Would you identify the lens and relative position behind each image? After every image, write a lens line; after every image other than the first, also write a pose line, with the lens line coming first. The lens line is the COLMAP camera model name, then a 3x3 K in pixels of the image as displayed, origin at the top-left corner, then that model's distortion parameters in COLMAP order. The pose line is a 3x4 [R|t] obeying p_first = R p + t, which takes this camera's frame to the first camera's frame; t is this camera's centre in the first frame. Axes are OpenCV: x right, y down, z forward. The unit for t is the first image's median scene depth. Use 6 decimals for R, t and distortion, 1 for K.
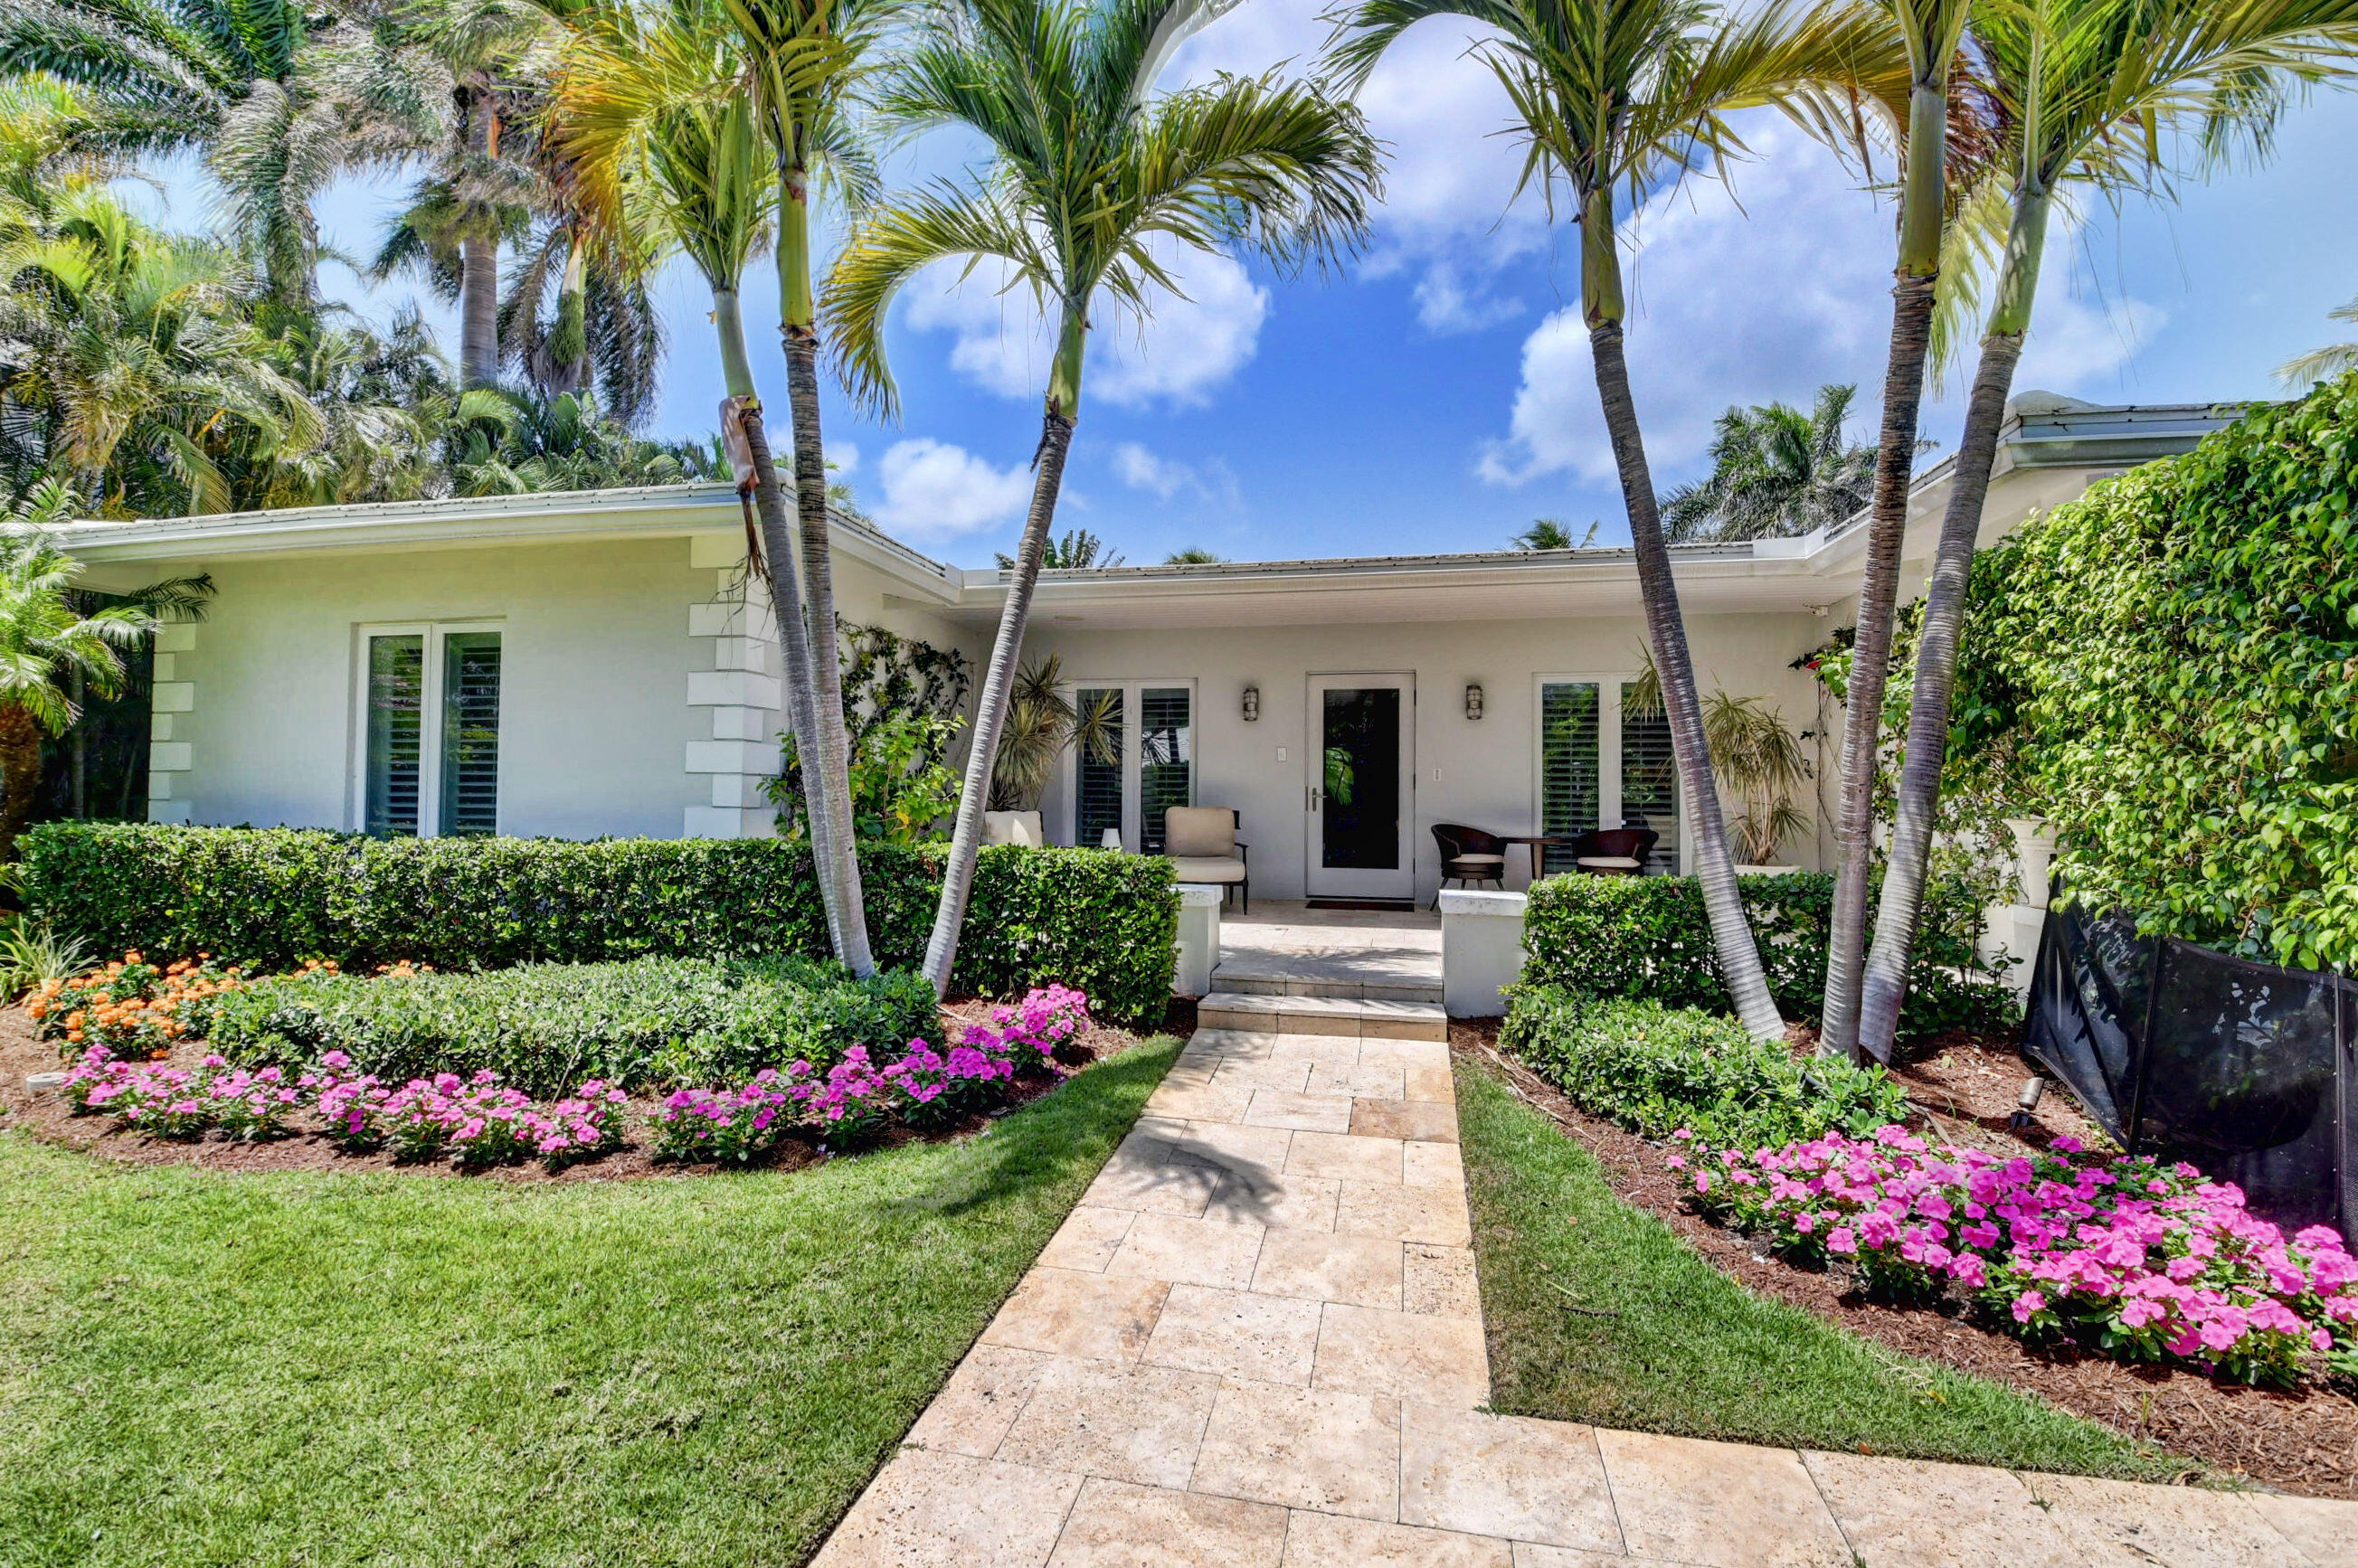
lens RADIAL K [[1021.6, 0, 1170.1], [0, 1021.6, 777.7], [0, 0, 1]] dist [0.005055, -0.023562]
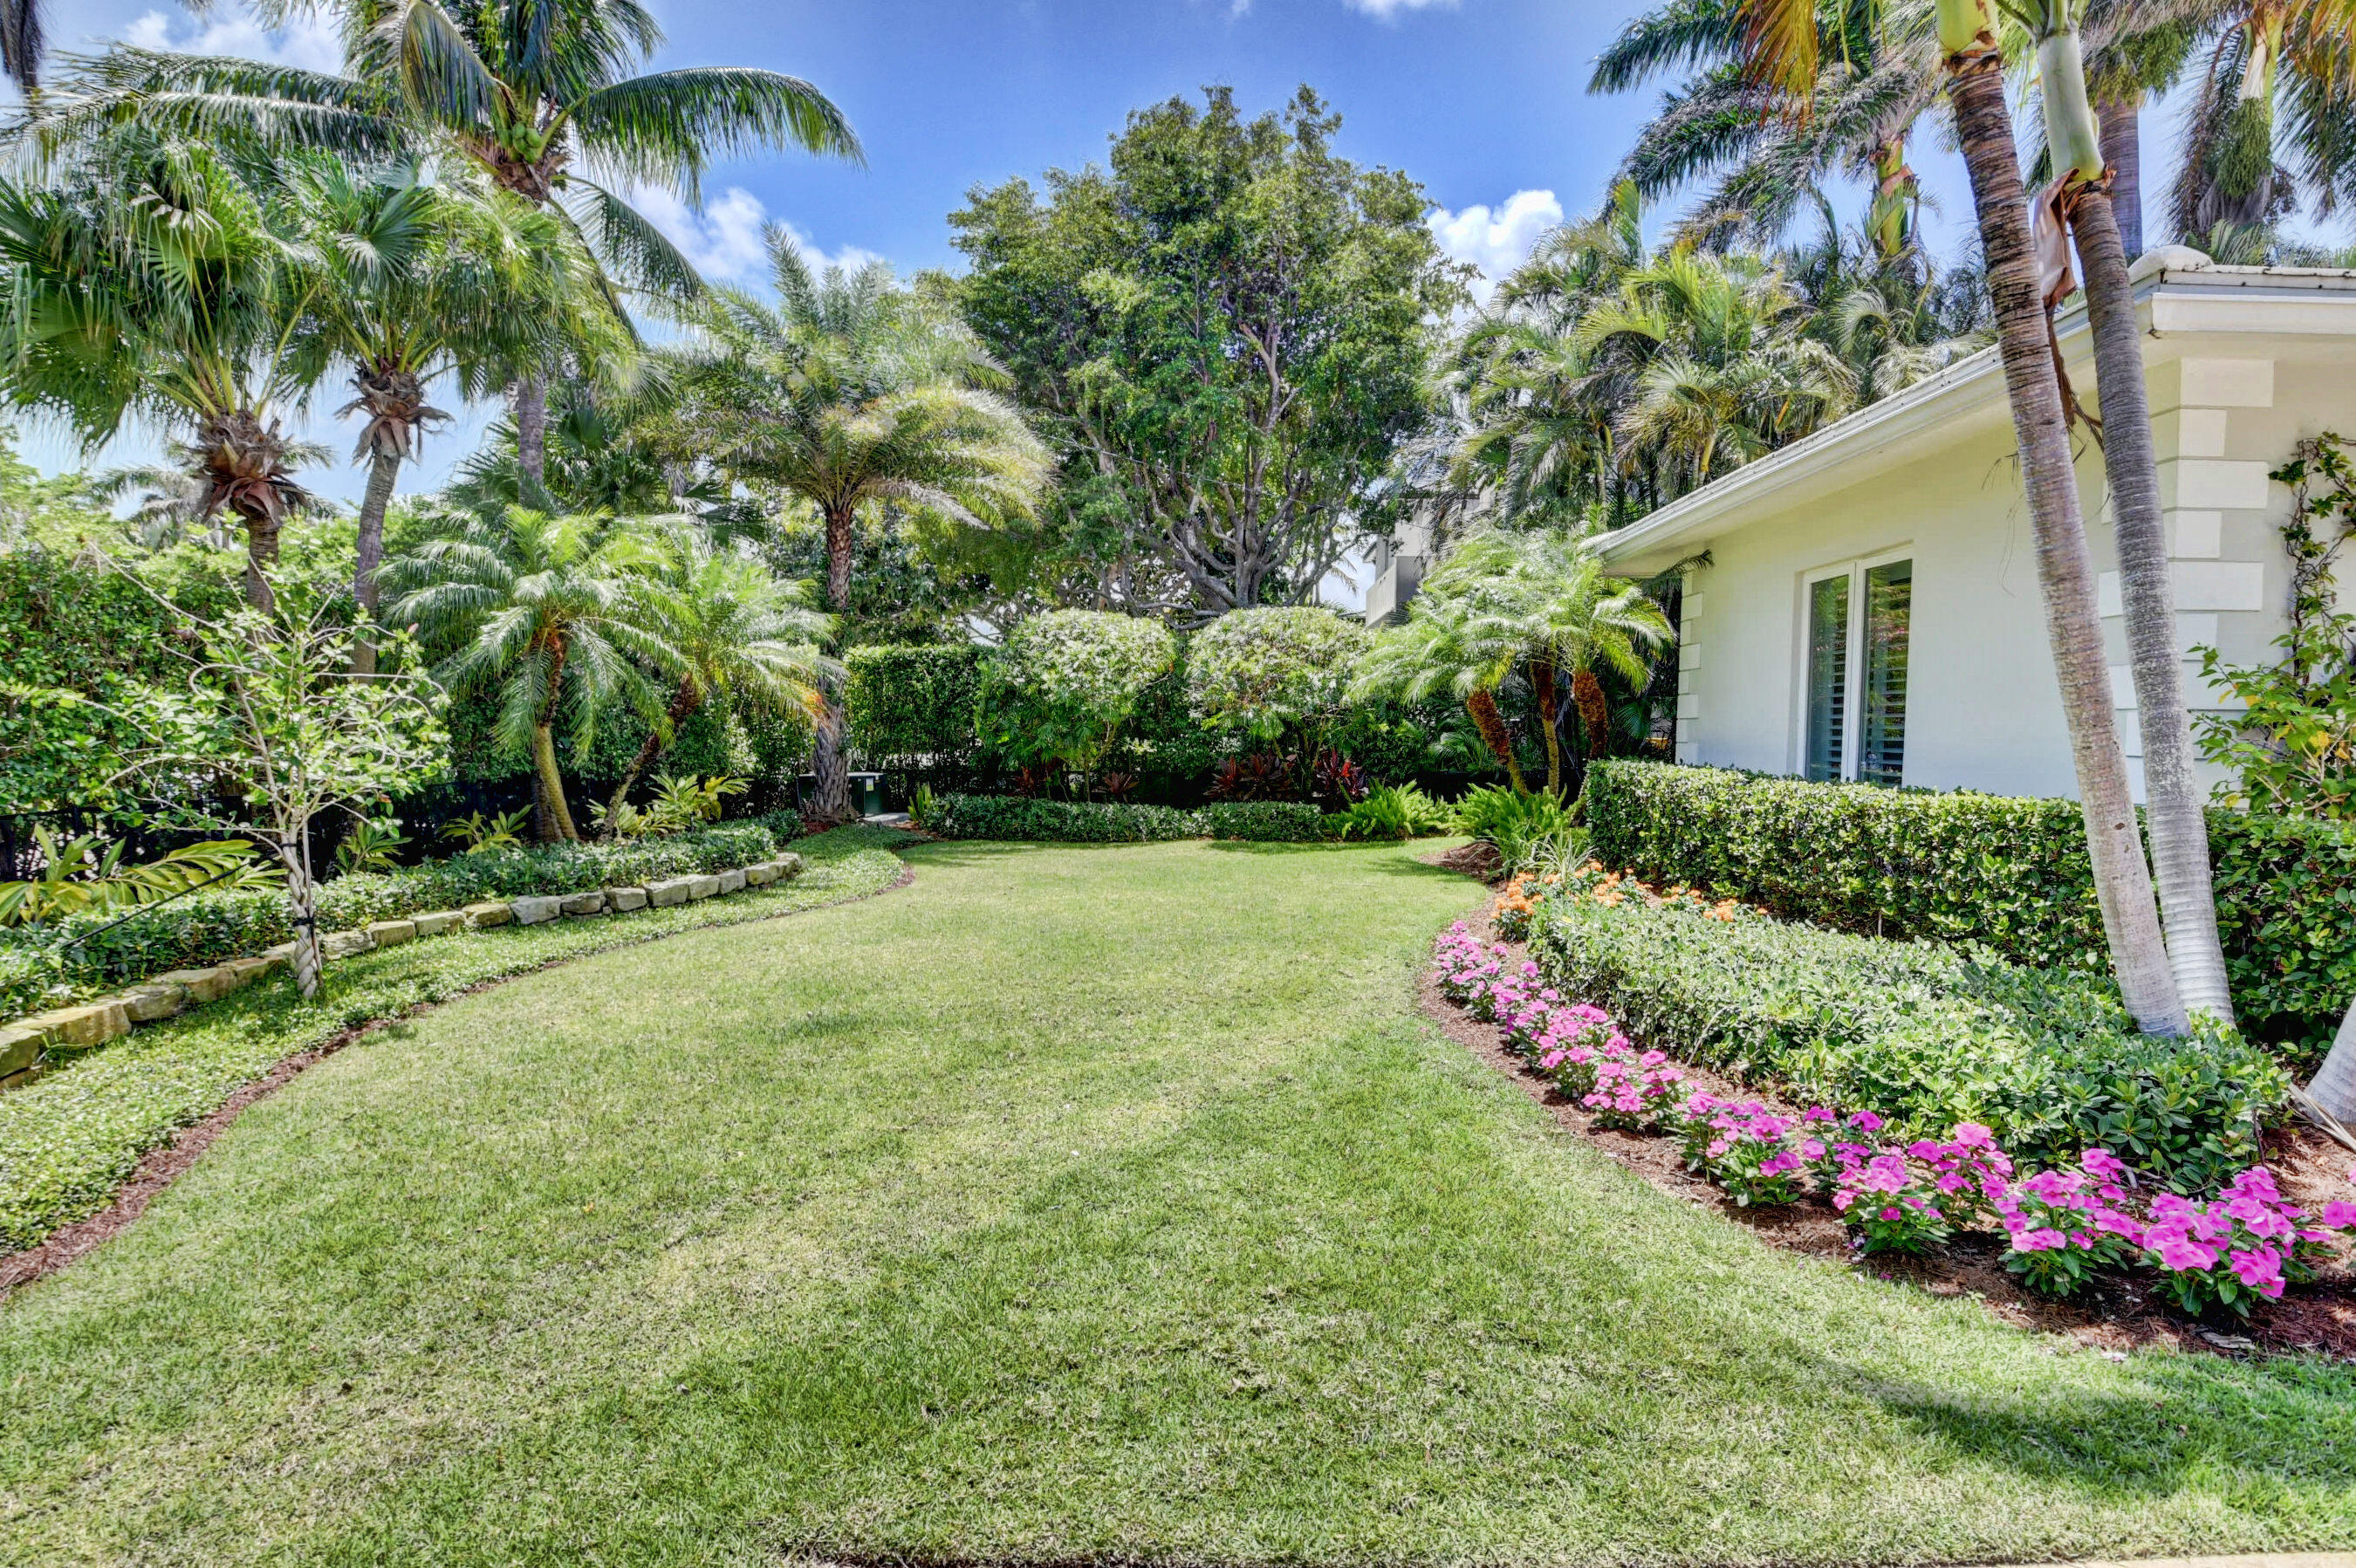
lens RADIAL K [[1020.8, 0, 1169.1], [0, 1020.8, 777.7], [0, 0, 1]] dist [0.005055, -0.023562]
pose [[0.186190, 0.038951, -0.981741, 0.142813], [0.015331, 0.998977, 0.042542, 0.003930], [0.982394, -0.022972, 0.185403, 0.241389]]
